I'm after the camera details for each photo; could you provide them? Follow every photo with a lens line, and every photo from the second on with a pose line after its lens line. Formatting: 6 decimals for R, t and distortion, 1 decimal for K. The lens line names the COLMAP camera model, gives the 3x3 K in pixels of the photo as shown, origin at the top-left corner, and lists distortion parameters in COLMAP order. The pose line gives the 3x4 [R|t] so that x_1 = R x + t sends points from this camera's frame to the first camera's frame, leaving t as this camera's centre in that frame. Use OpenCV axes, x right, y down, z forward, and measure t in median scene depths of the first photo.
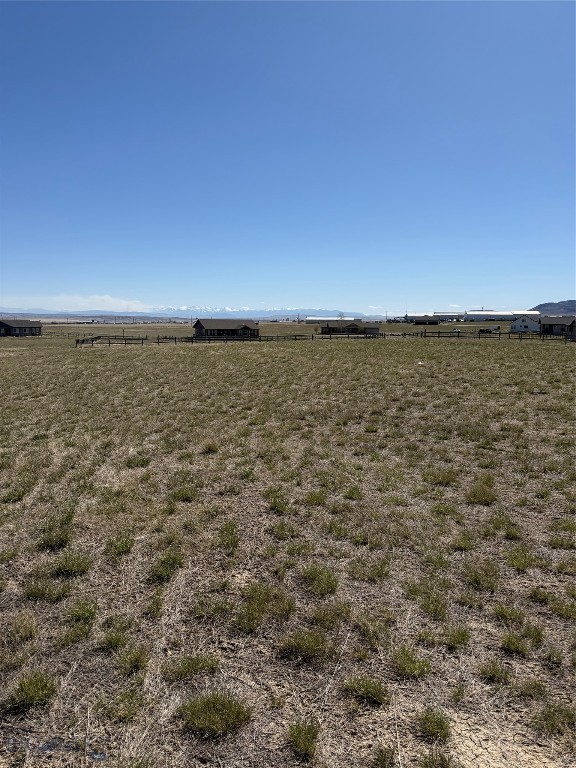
lens RADIAL K [[543.9, 0, 288.0], [0, 543.9, 384.0], [0, 0, 1]] dist [0.153660, -0.262551]
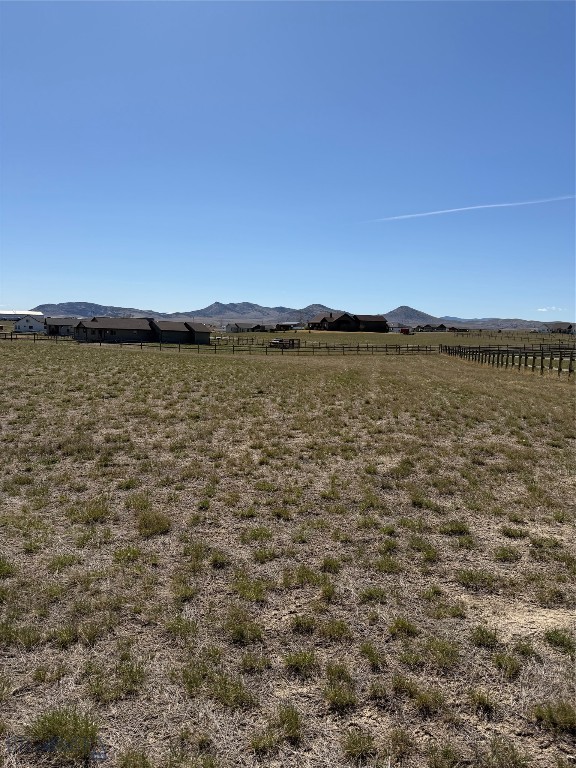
lens RADIAL K [[543.9, 0, 288.0], [0, 543.9, 384.0], [0, 0, 1]] dist [0.153660, -0.262551]
pose [[0.652534, -0.052135, 0.755964, -0.378052], [0.053217, 0.998320, 0.022913, -0.061779], [-0.755888, 0.025279, 0.654212, 0.657573]]
